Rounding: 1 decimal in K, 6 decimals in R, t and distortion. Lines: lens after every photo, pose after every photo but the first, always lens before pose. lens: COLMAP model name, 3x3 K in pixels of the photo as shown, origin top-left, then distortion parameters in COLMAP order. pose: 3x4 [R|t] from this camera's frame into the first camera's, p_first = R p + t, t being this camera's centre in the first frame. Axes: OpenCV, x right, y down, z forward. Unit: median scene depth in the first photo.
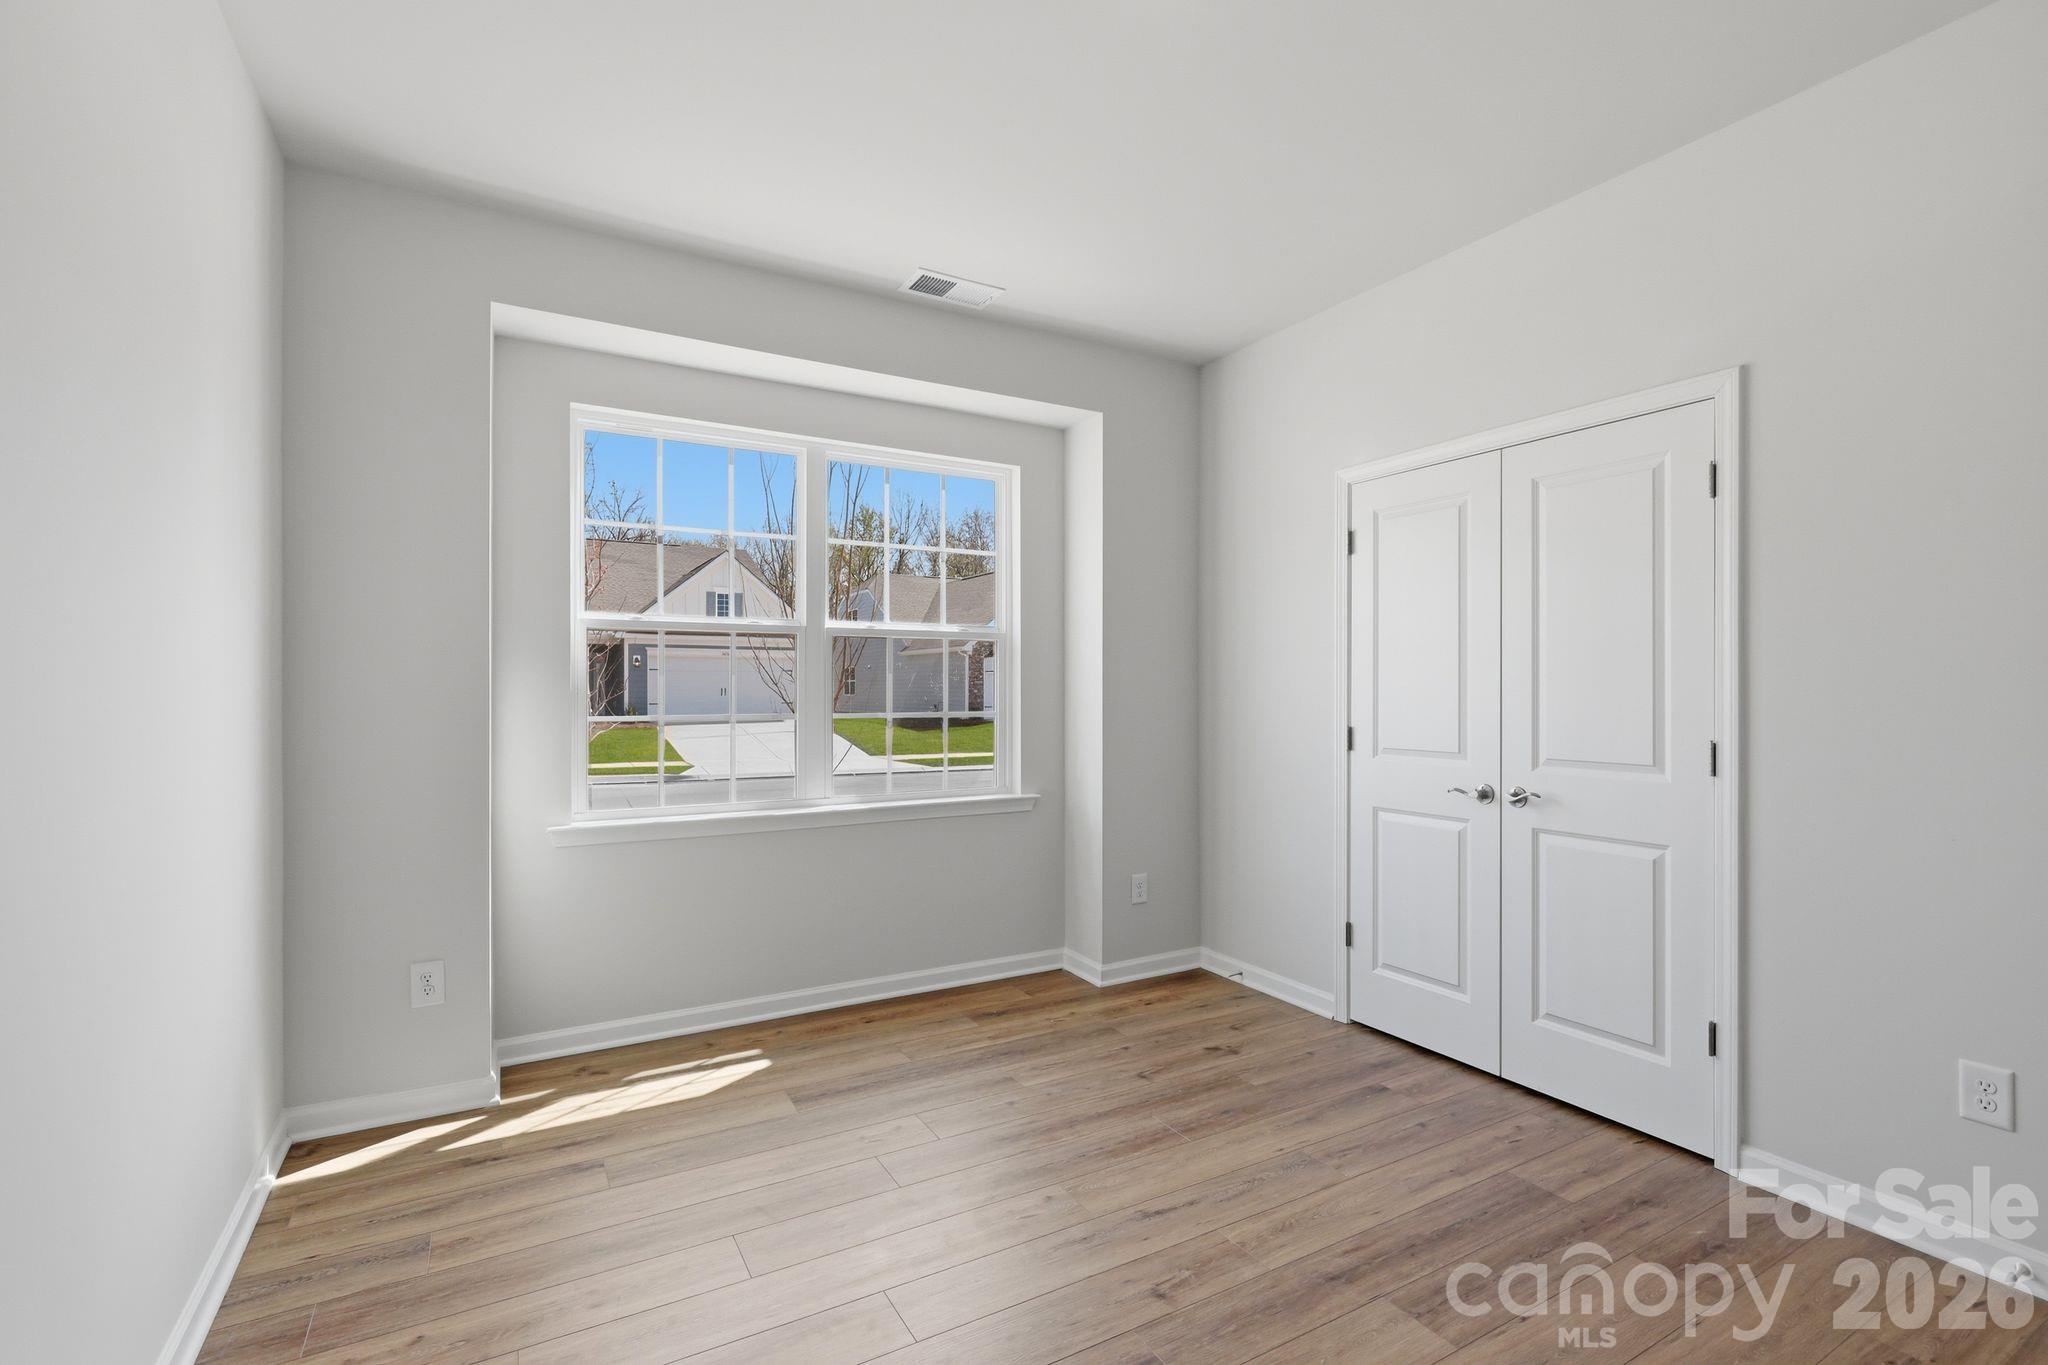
lens RADIAL K [[937.3, 0, 1067.9], [0, 937.3, 687.8], [0, 0, 1]] dist [0.005704, -0.001269]
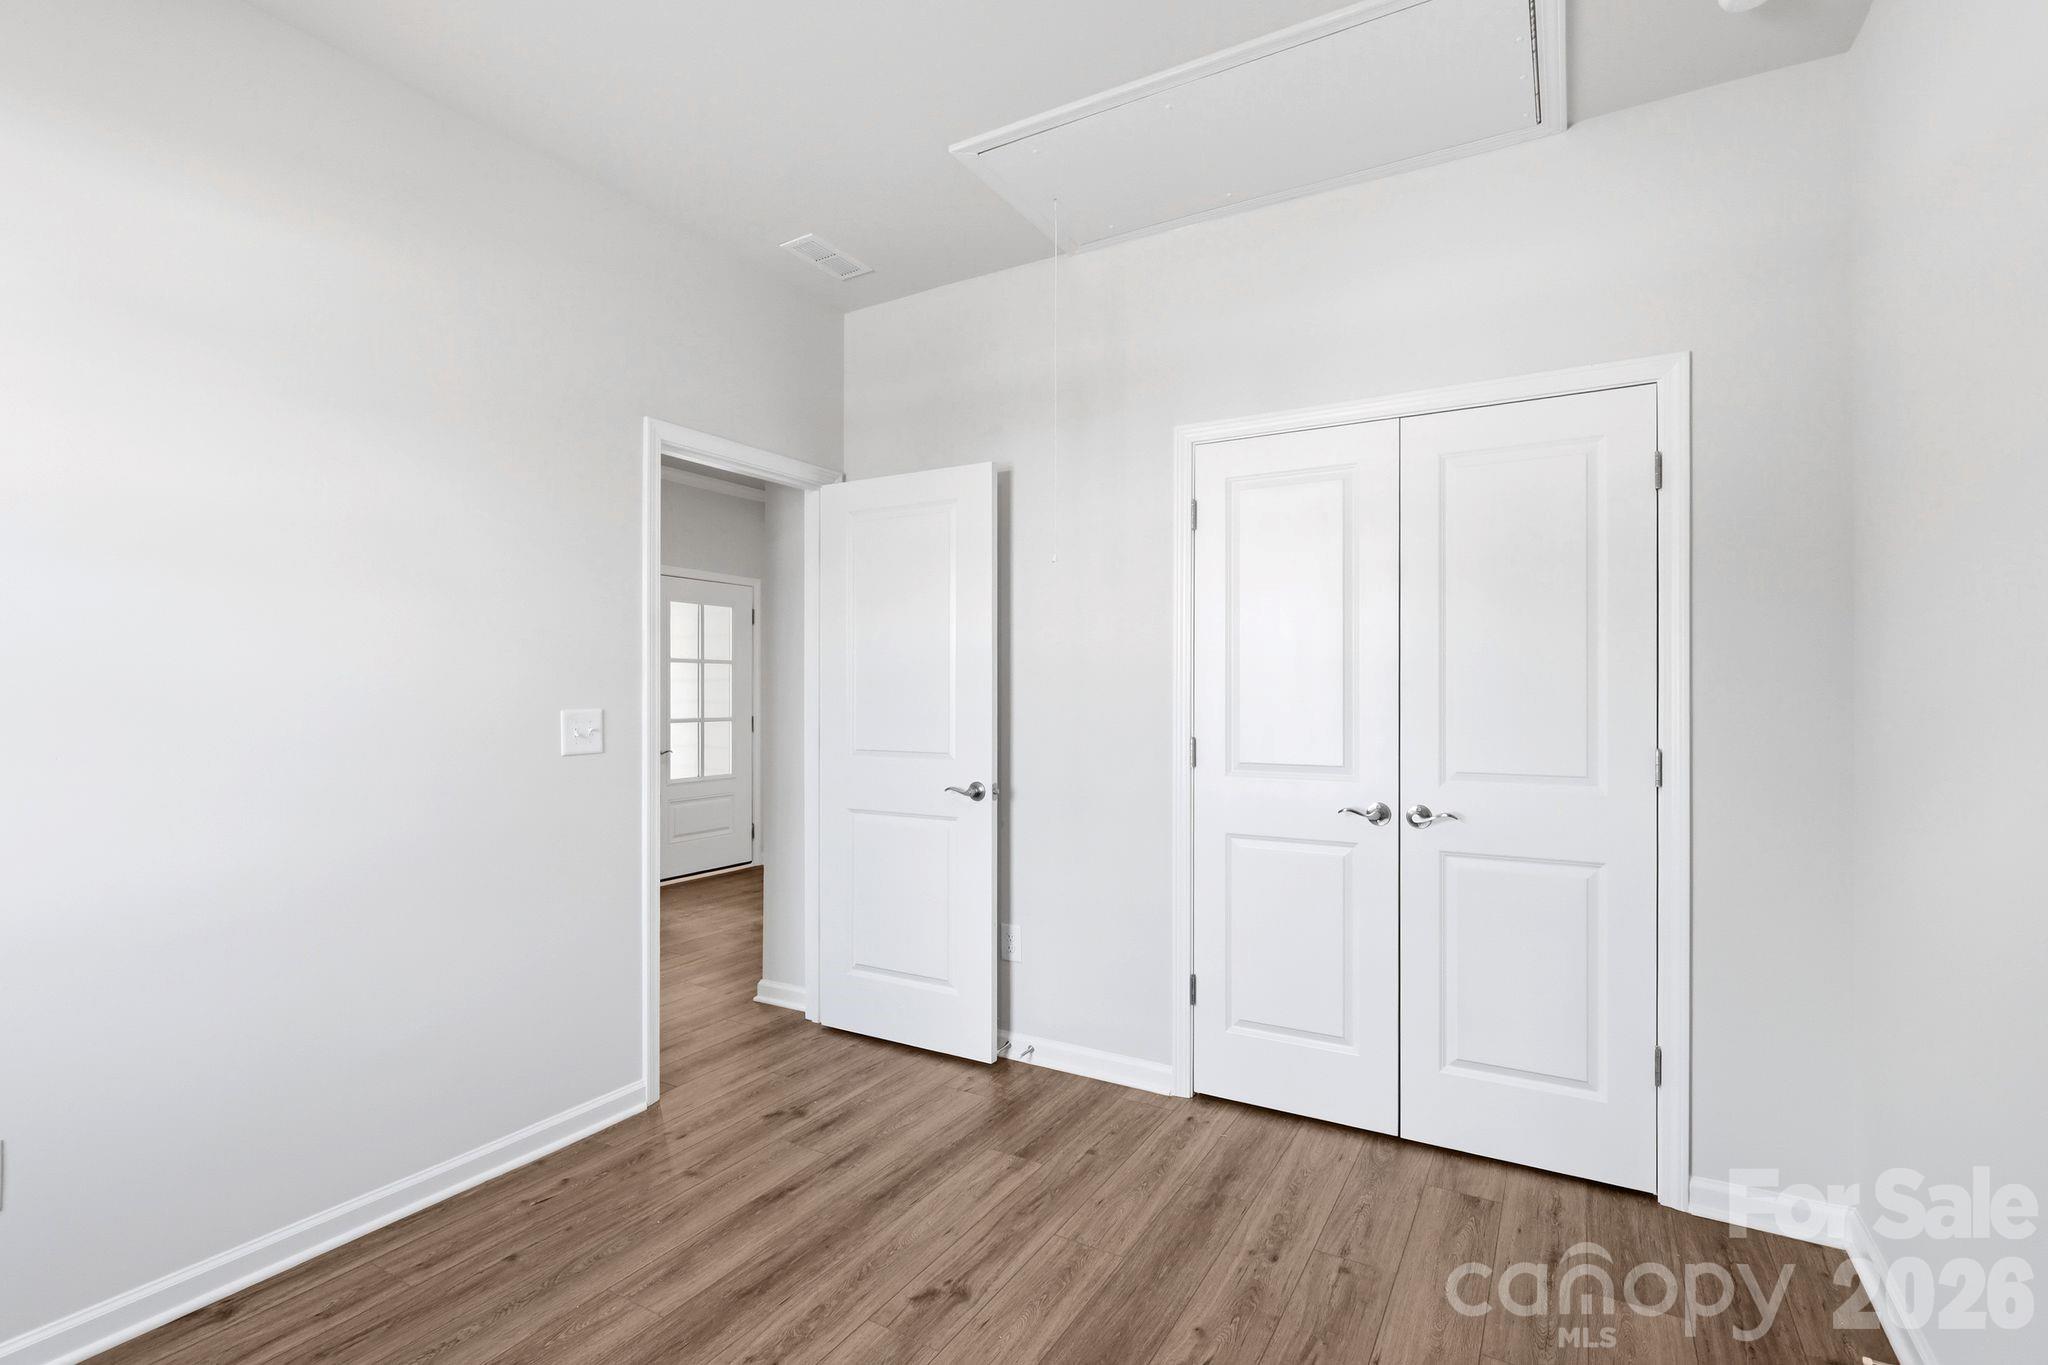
lens RADIAL K [[937.3, 0, 1012.8], [0, 937.3, 693.5], [0, 0, 1]] dist [0.005704, -0.001269]
pose [[0.875583, 0.001025, 0.483067, -0.245859], [-0.003861, 0.999981, 0.004876, -0.000949], [-0.483053, -0.006134, 0.875570, 0.367781]]
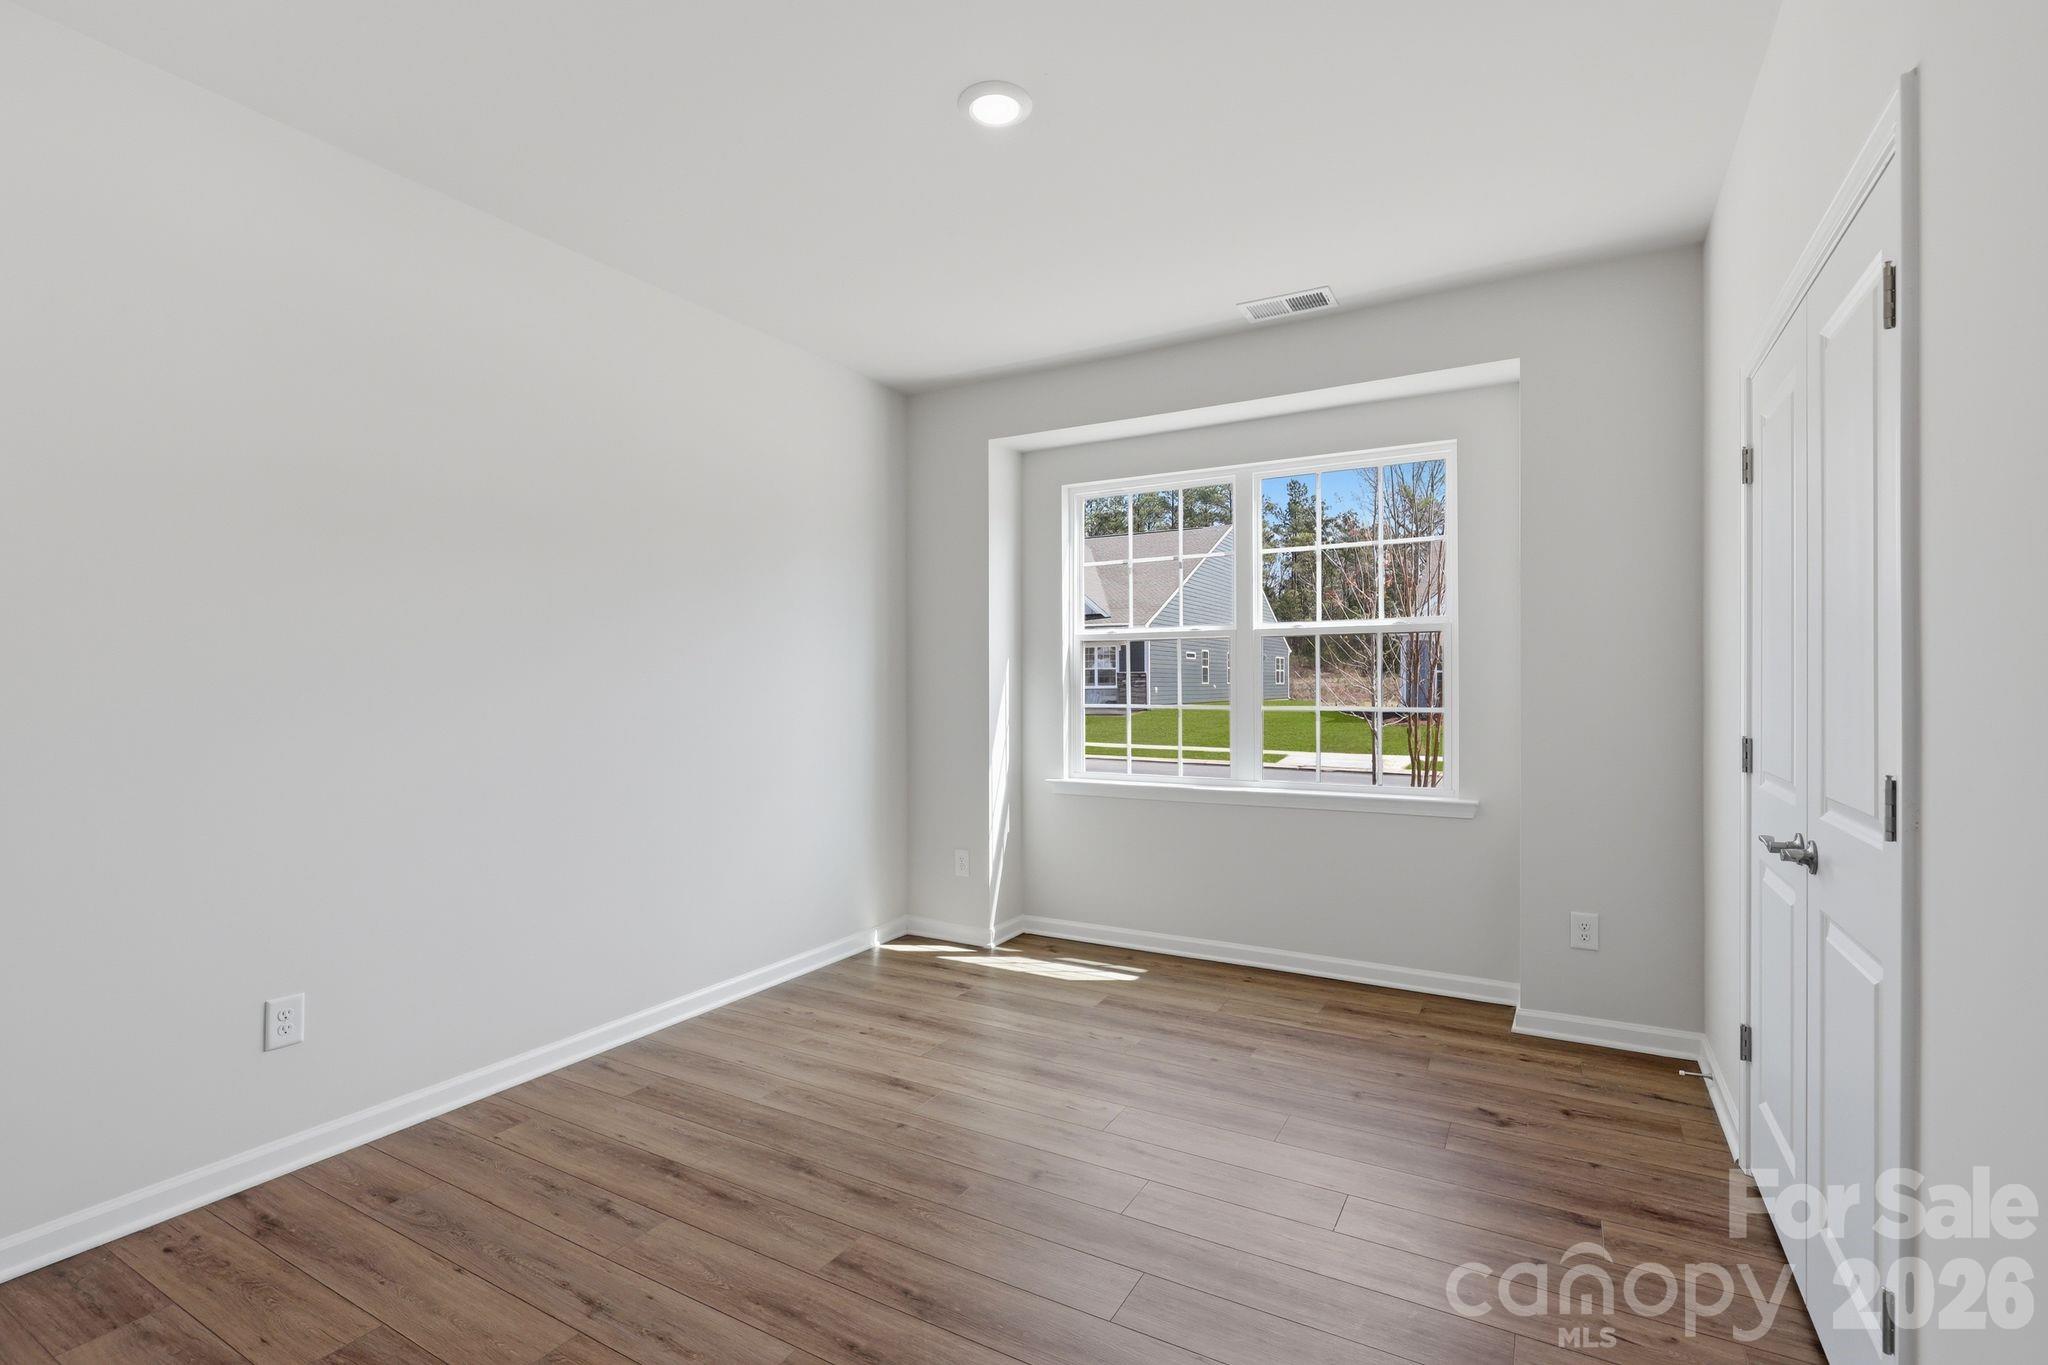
lens RADIAL K [[937.3, 0, 1000.4], [0, 937.3, 671.8], [0, 0, 1]] dist [0.005704, -0.001269]
pose [[0.485989, -0.016524, -0.873809, 0.681010], [0.005107, 0.999858, -0.016067, 0.003258], [0.873950, 0.003345, 0.486005, 0.211723]]
